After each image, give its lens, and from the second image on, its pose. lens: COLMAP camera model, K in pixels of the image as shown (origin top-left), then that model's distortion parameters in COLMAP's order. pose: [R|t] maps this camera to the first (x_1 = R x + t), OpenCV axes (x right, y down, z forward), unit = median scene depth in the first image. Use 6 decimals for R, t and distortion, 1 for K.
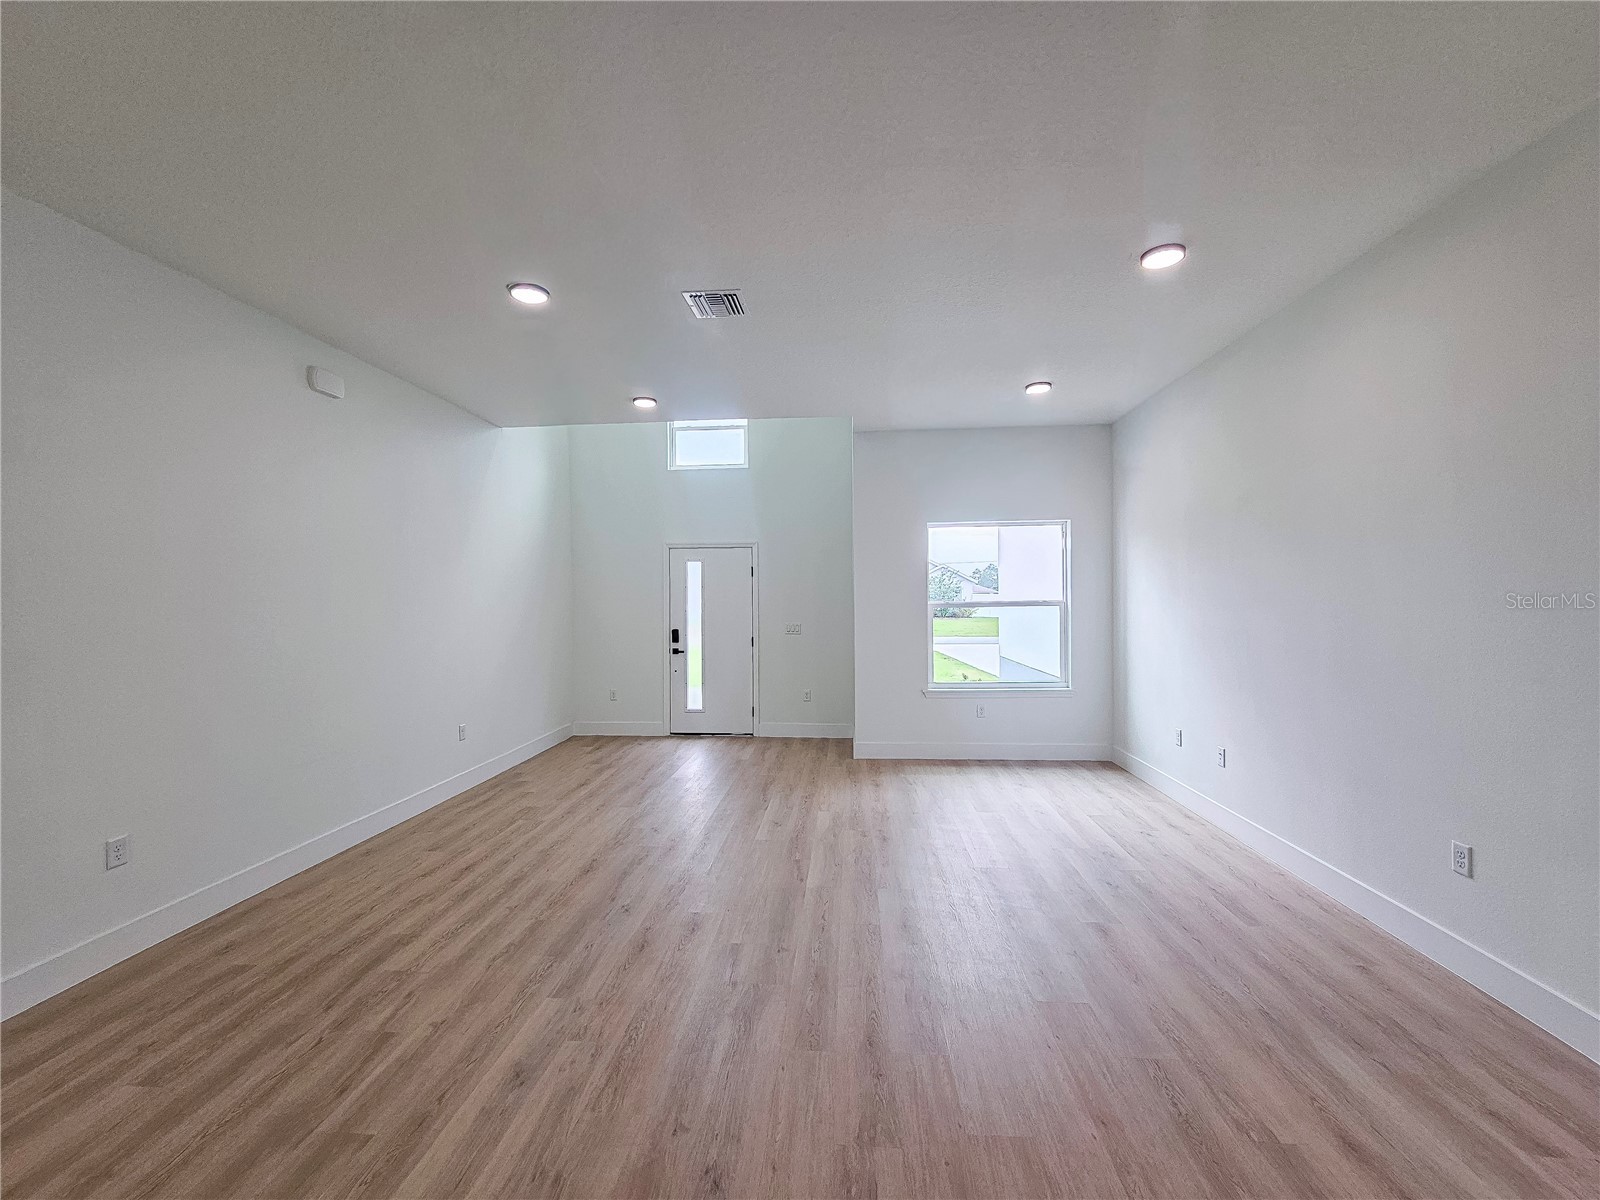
lens RADIAL K [[656.2, 0, 802.1], [0, 656.2, 603.6], [0, 0, 1]] dist [-0.000509, -0.000132]
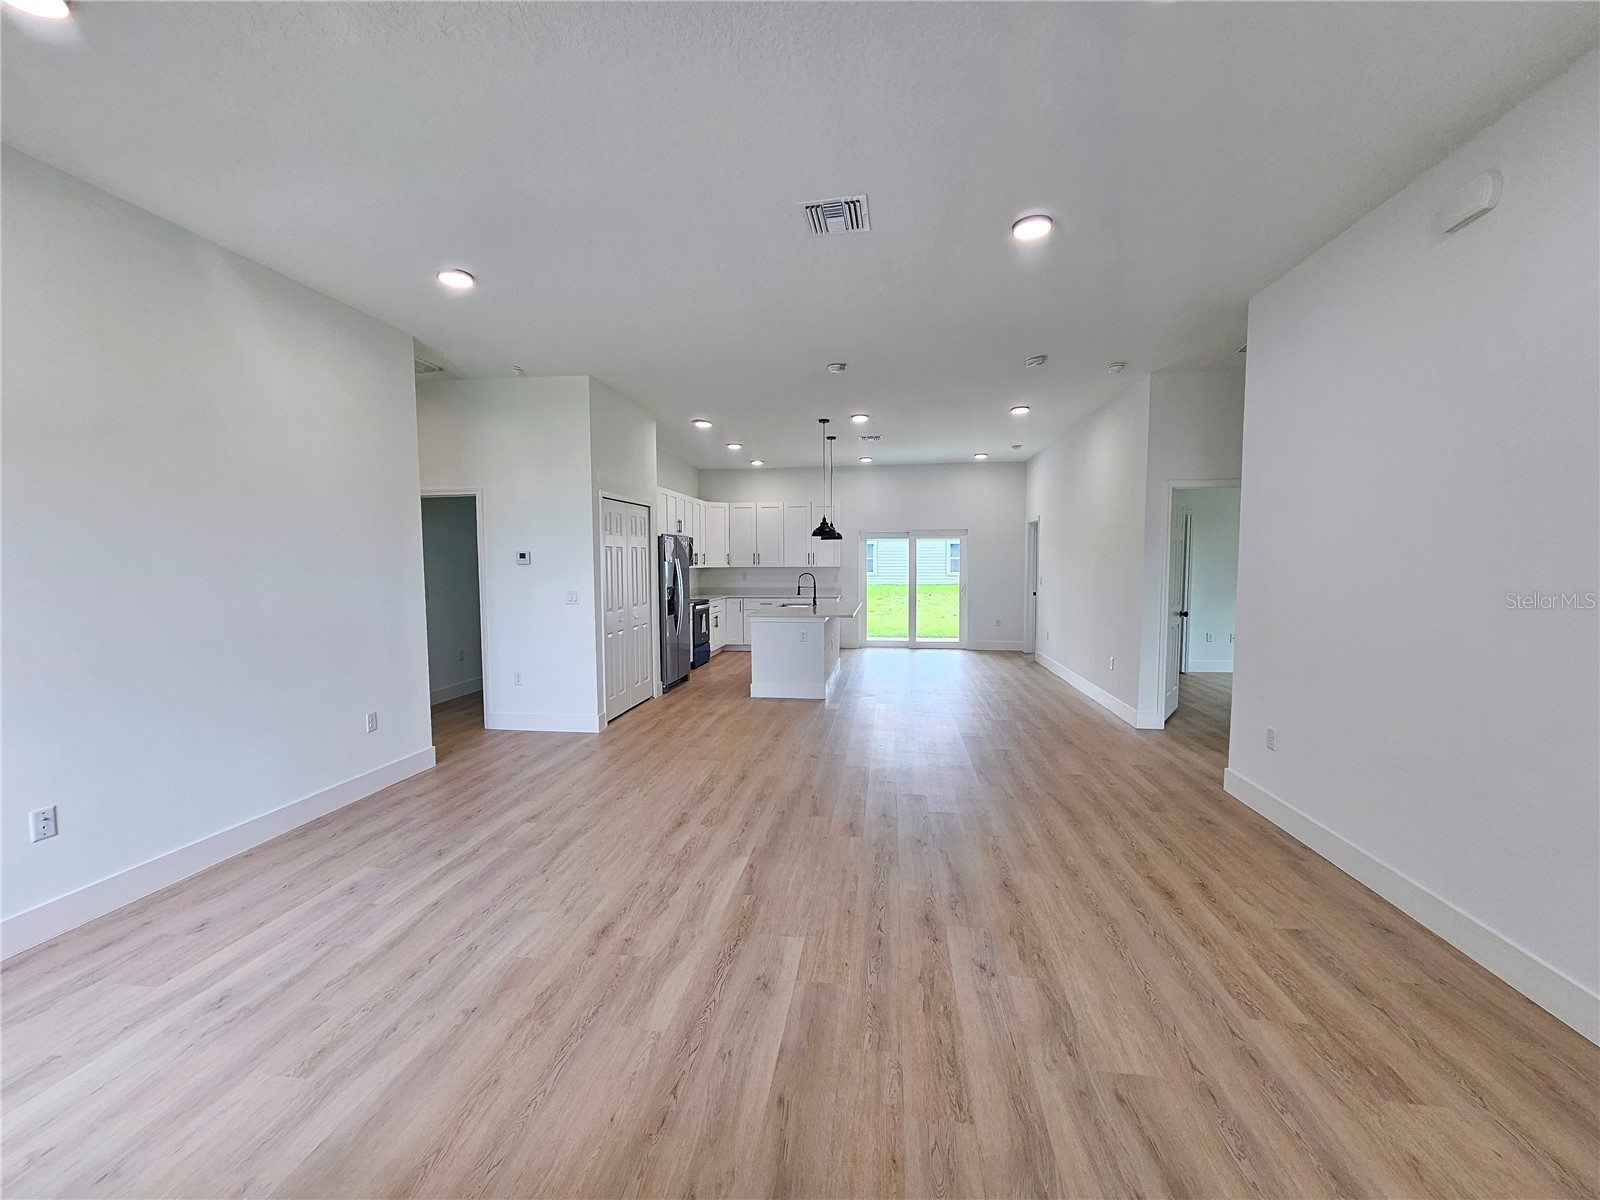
lens RADIAL K [[664.7, 0, 800.0], [0, 664.7, 600.0], [0, 0, 1]] dist [-0.000240, 0.000192]
pose [[-0.997993, 0.010534, 0.062449, -0.125798], [0.014596, 0.997782, 0.064953, -0.006281], [-0.061626, 0.065734, -0.995932, 1.836875]]
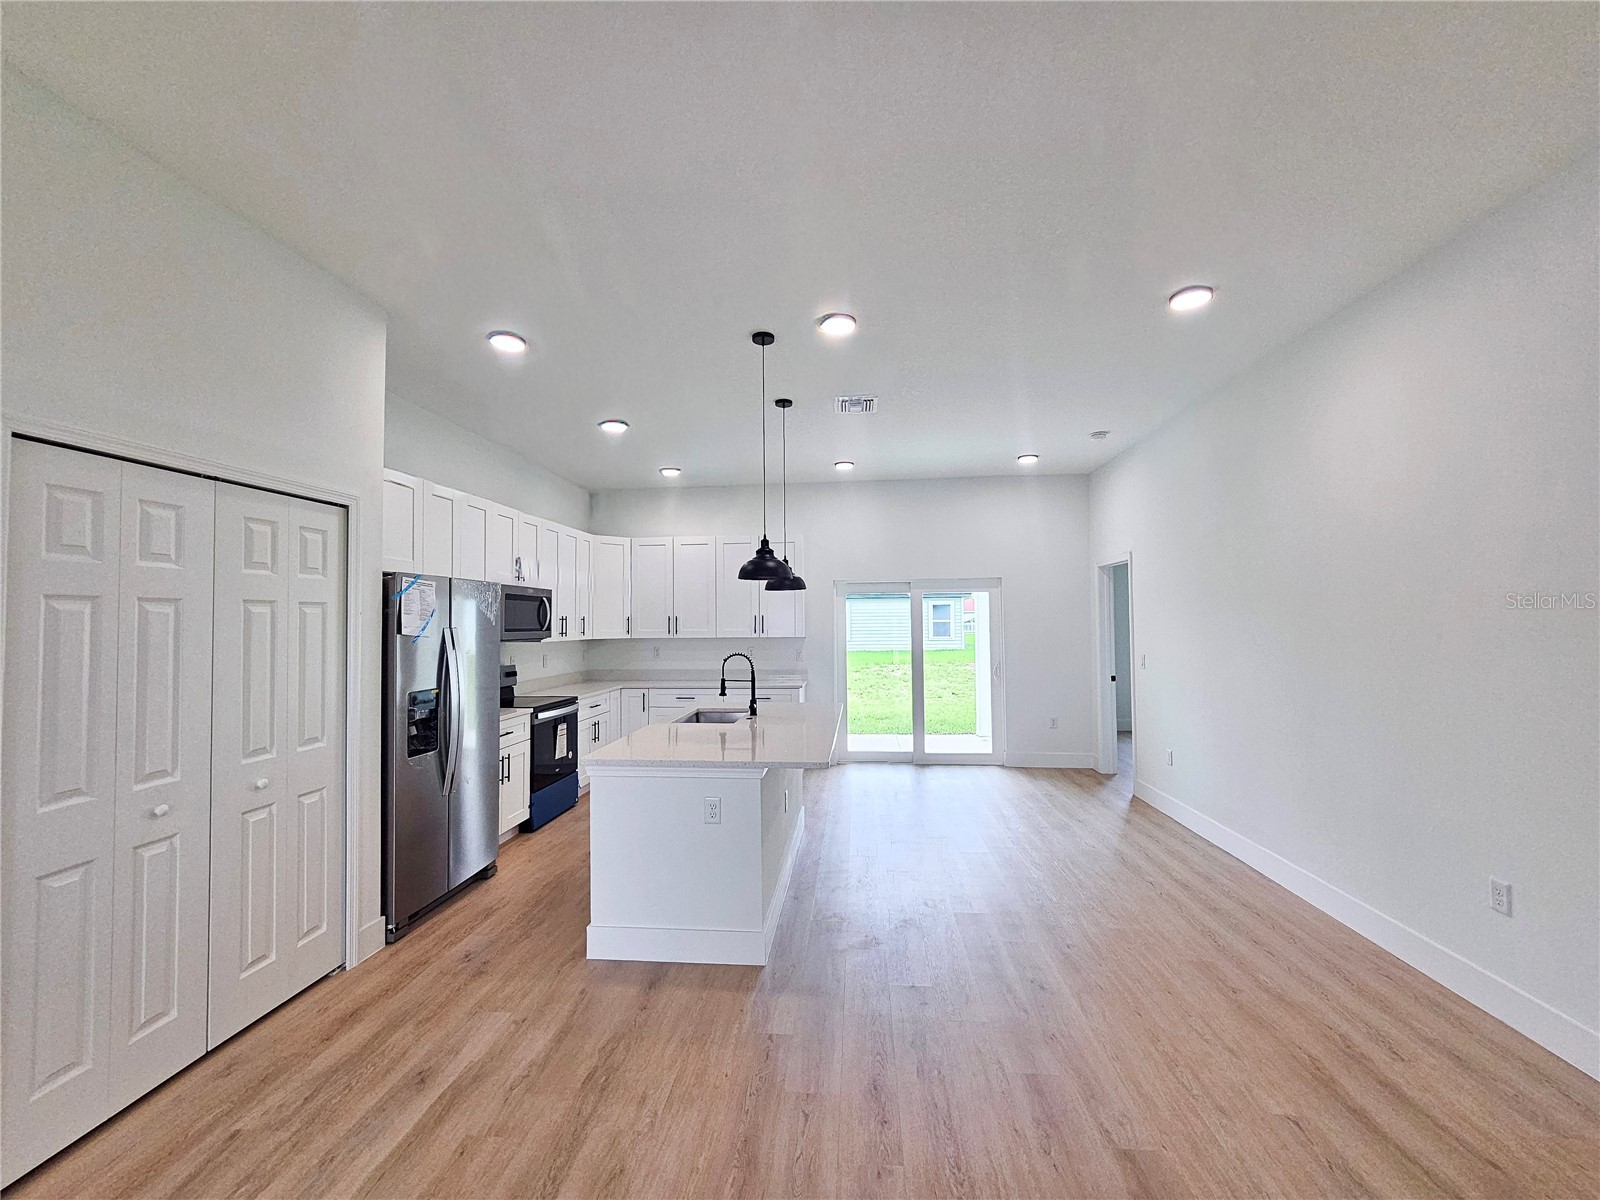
lens RADIAL K [[656.2, 0, 802.1], [0, 656.2, 603.6], [0, 0, 1]] dist [-0.000509, -0.000132]
pose [[-0.999727, 0.018767, 0.013910, -0.140747], [0.018436, 0.999552, -0.023561, -0.009576], [-0.014346, -0.023298, -0.999626, 0.708433]]
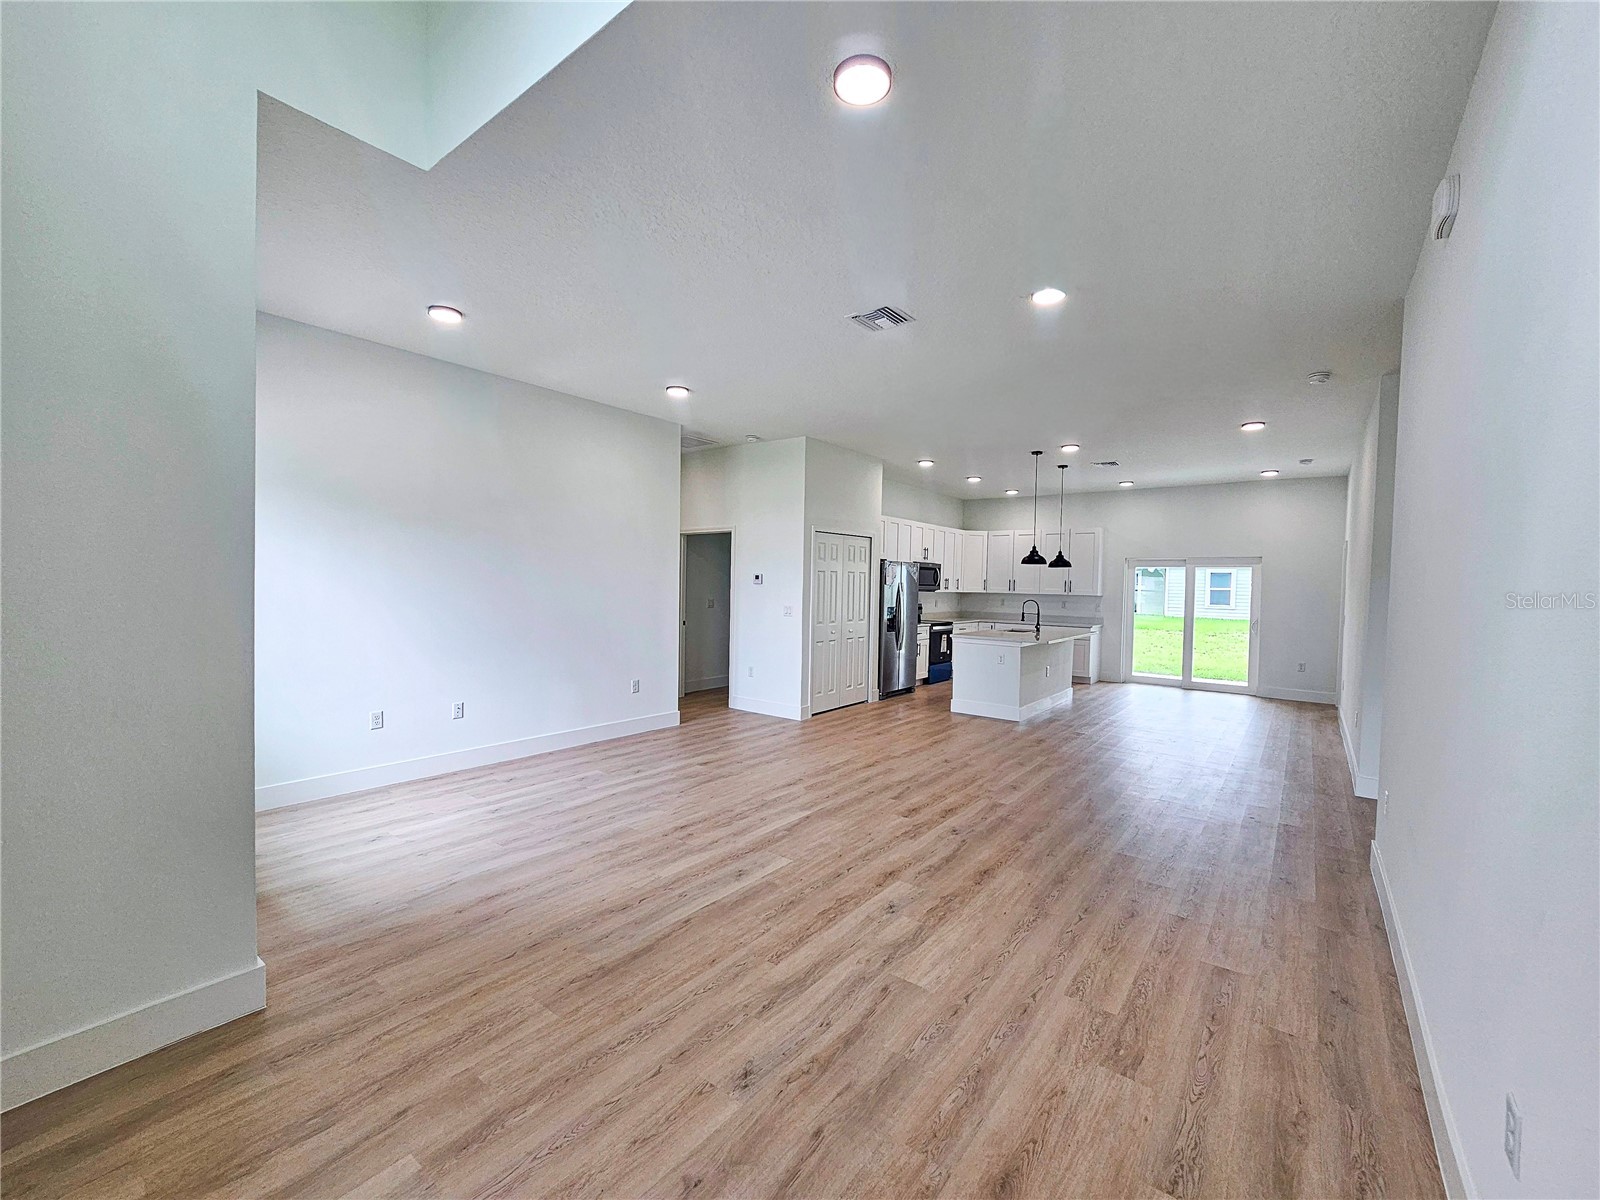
lens RADIAL K [[664.7, 0, 800.0], [0, 664.7, 600.0], [0, 0, 1]] dist [-0.000240, 0.000192]
pose [[-0.833940, -0.022360, 0.551402, -0.625488], [-0.009265, 0.999605, 0.026523, -0.003367], [-0.551777, 0.017010, -0.833818, 1.946956]]
